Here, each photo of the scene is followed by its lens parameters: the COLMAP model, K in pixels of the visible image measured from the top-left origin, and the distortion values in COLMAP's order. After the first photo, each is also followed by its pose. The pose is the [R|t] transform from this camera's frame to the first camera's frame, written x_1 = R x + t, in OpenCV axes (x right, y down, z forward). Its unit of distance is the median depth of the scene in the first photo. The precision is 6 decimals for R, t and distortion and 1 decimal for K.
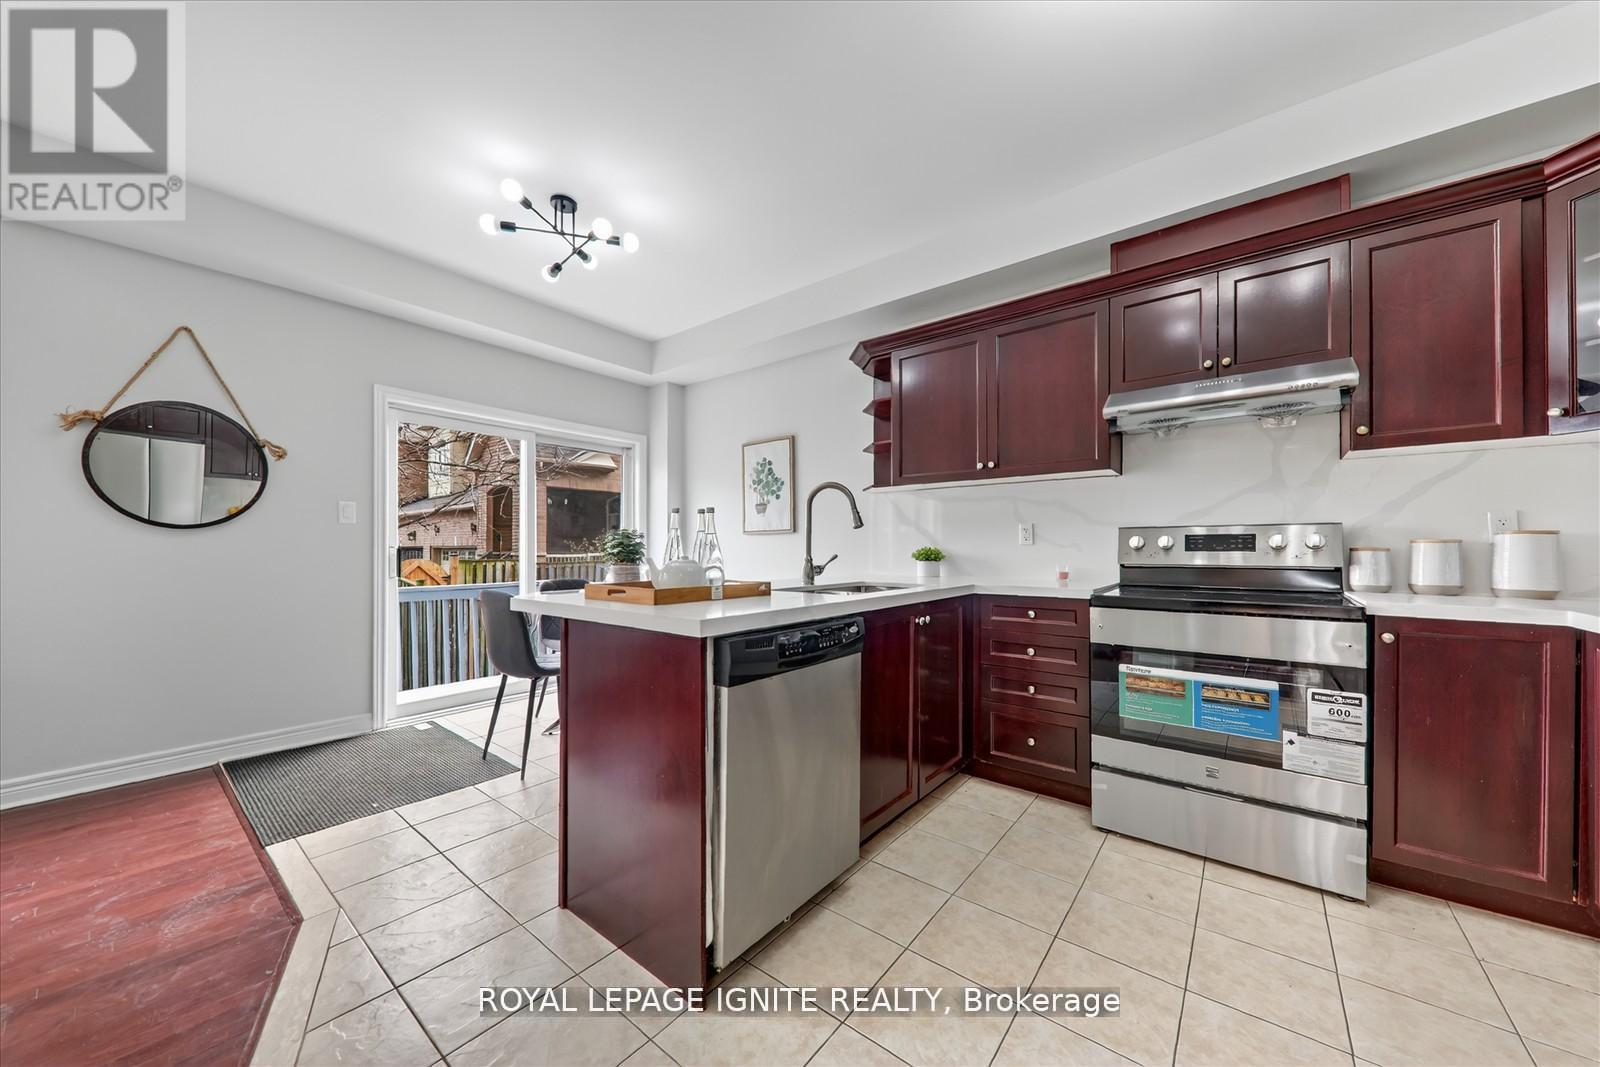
lens RADIAL K [[568.9, 0, 797.4], [0, 568.9, 542.3], [0, 0, 1]] dist [0.006291, -0.002835]
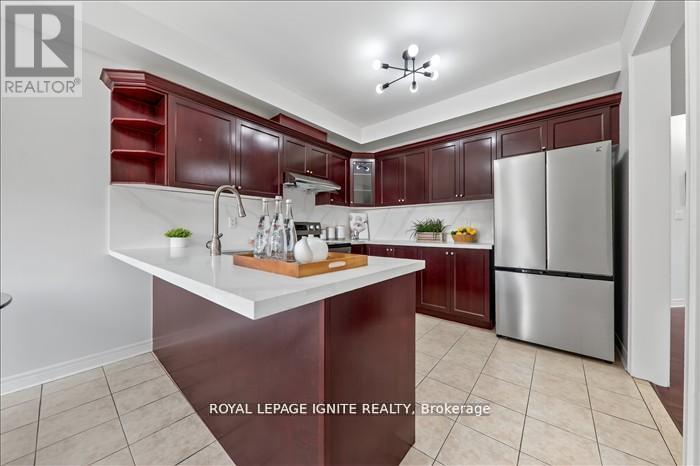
lens RADIAL K [[248.9, 0, 351.0], [0, 248.9, 230.0], [0, 0, 1]] dist [0.006291, -0.002835]
pose [[0.003598, -0.004224, 0.999985, -0.604489], [-0.009081, 0.999950, 0.004257, 0.005501], [-0.999952, -0.009096, 0.003559, 0.678120]]
